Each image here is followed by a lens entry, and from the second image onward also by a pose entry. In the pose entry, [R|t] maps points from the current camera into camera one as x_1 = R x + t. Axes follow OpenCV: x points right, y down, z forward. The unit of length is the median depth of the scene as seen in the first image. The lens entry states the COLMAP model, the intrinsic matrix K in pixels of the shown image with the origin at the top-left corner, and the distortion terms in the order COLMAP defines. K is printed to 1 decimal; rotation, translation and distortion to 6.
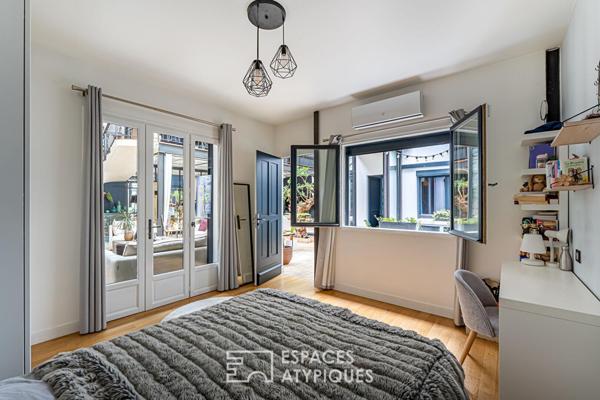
lens RADIAL K [[253.6, 0, 300.0], [0, 253.6, 200.0], [0, 0, 1]] dist [0.001488, 0.000179]
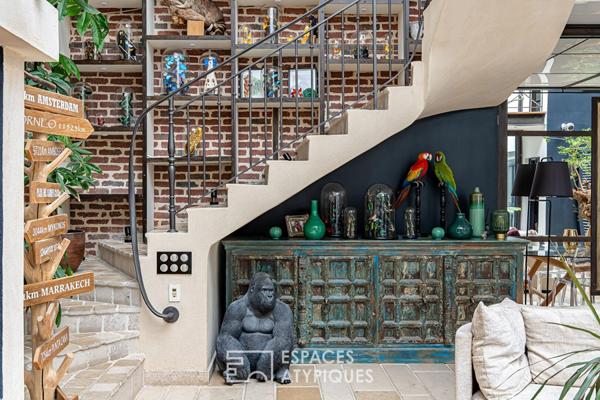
lens RADIAL K [[445.9, 0, 300.0], [0, 445.9, 200.0], [0, 0, 1]] dist [-0.007514, -0.001122]
pose [[0.622342, 0.020291, -0.782482, -0.509301], [0.000564, 0.999652, 0.026372, 0.003591], [0.782745, -0.016853, 0.622114, 0.635525]]
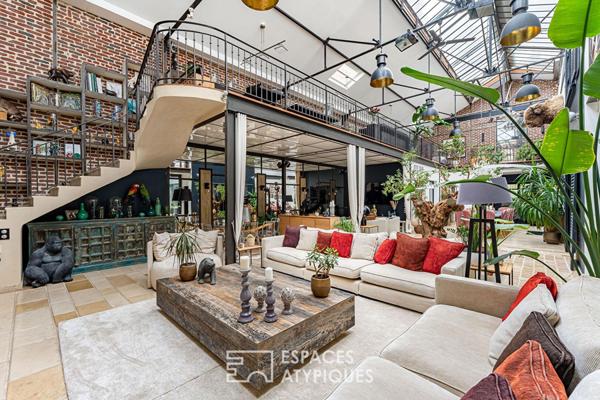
lens RADIAL K [[253.3, 0, 291.9], [0, 253.3, 199.5], [0, 0, 1]] dist [-0.001280, -0.000030]
pose [[0.995001, -0.003083, -0.099818, -0.318997], [0.003828, 0.999966, 0.007268, 0.004382], [0.099793, -0.007614, 0.994979, 0.404047]]
